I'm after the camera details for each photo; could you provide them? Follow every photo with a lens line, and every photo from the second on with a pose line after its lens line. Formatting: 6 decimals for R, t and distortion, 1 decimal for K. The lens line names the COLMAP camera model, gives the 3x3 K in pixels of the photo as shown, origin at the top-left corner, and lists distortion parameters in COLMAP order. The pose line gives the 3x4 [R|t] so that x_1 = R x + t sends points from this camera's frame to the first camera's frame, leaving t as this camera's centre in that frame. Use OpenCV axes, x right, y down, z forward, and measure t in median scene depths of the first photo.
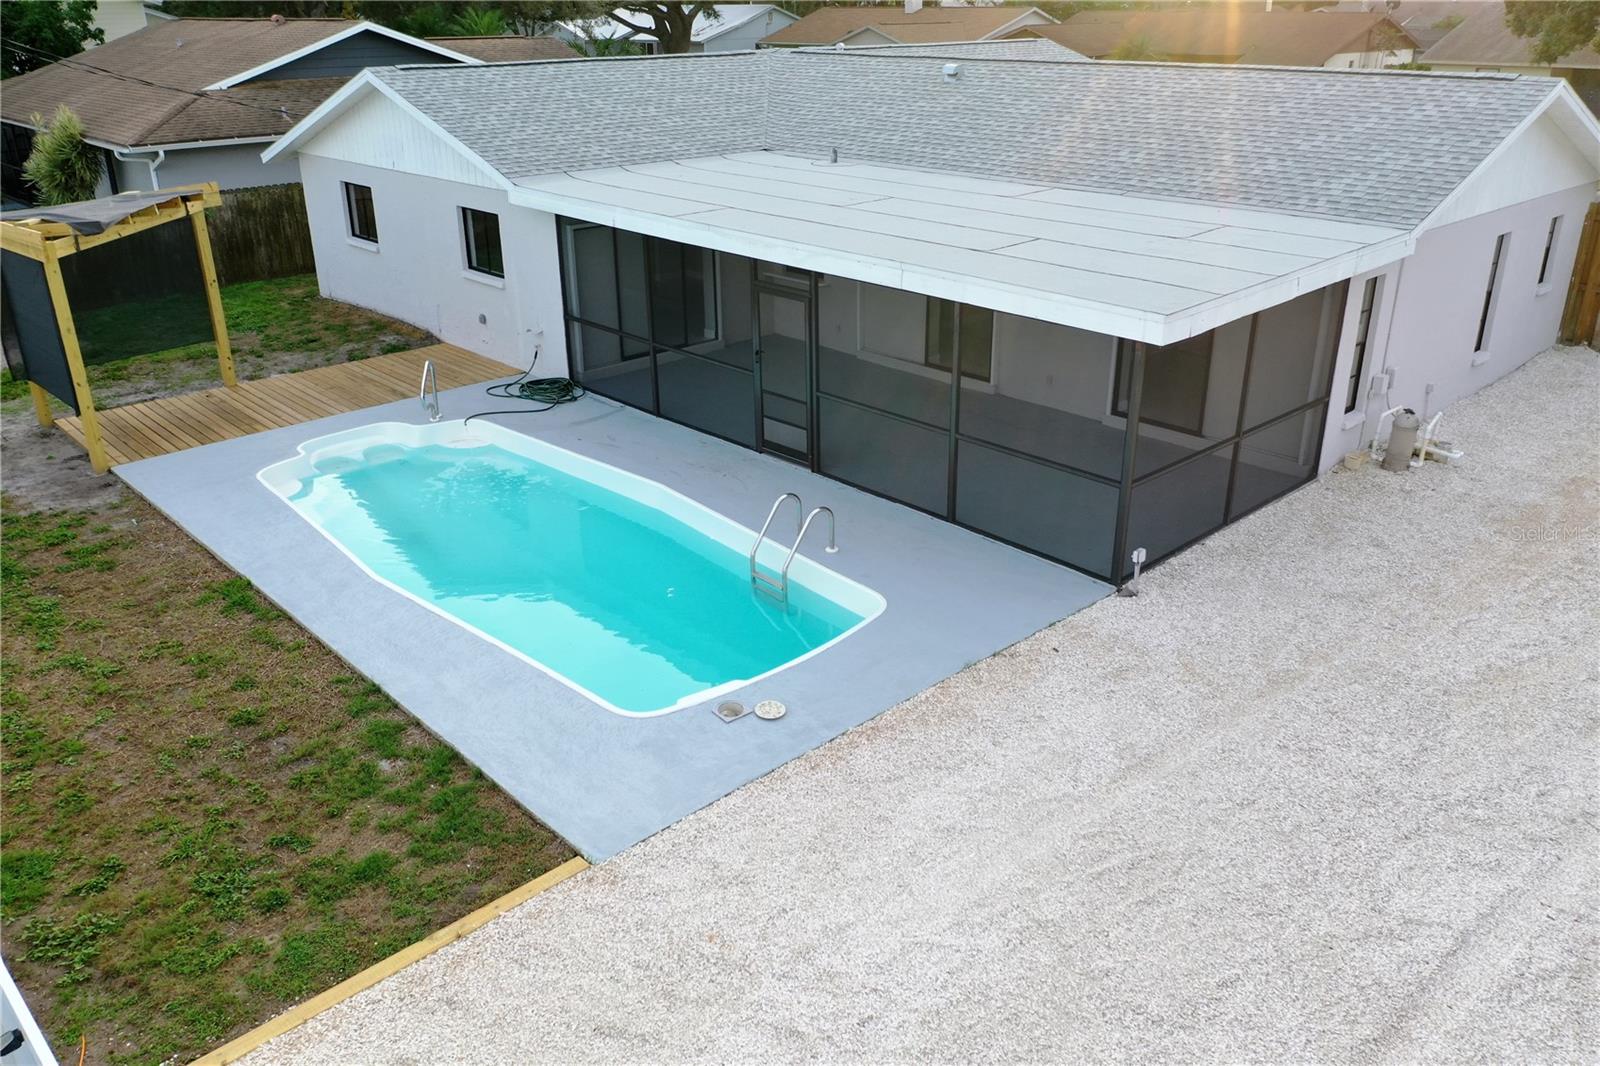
lens RADIAL K [[1248.0, 0, 775.1], [0, 1248.0, 519.4], [0, 0, 1]] dist [-0.001152, -0.007145]
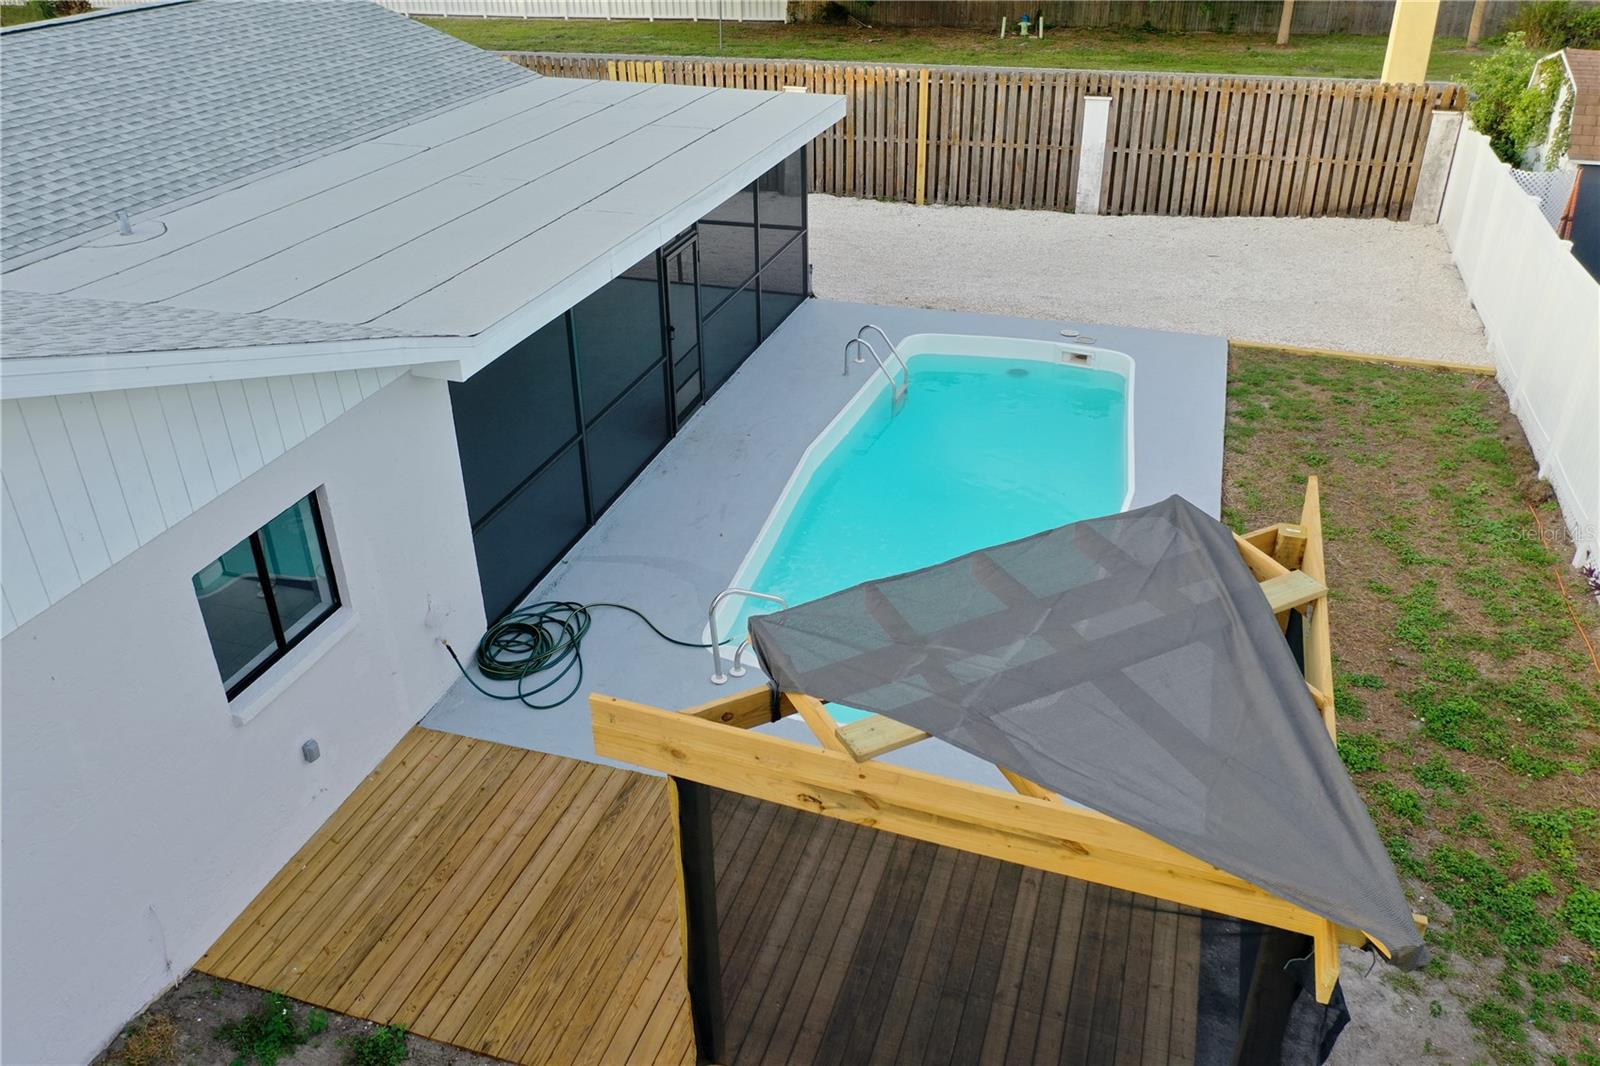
lens RADIAL K [[1248.0, 0, 799.5], [0, 1248.0, 532.2], [0, 0, 1]] dist [-0.001152, -0.007145]
pose [[-0.502945, -0.406082, 0.762983, -0.965250], [0.358775, 0.705026, 0.611734, -0.652294], [-0.786337, 0.581408, -0.208897, 1.413931]]
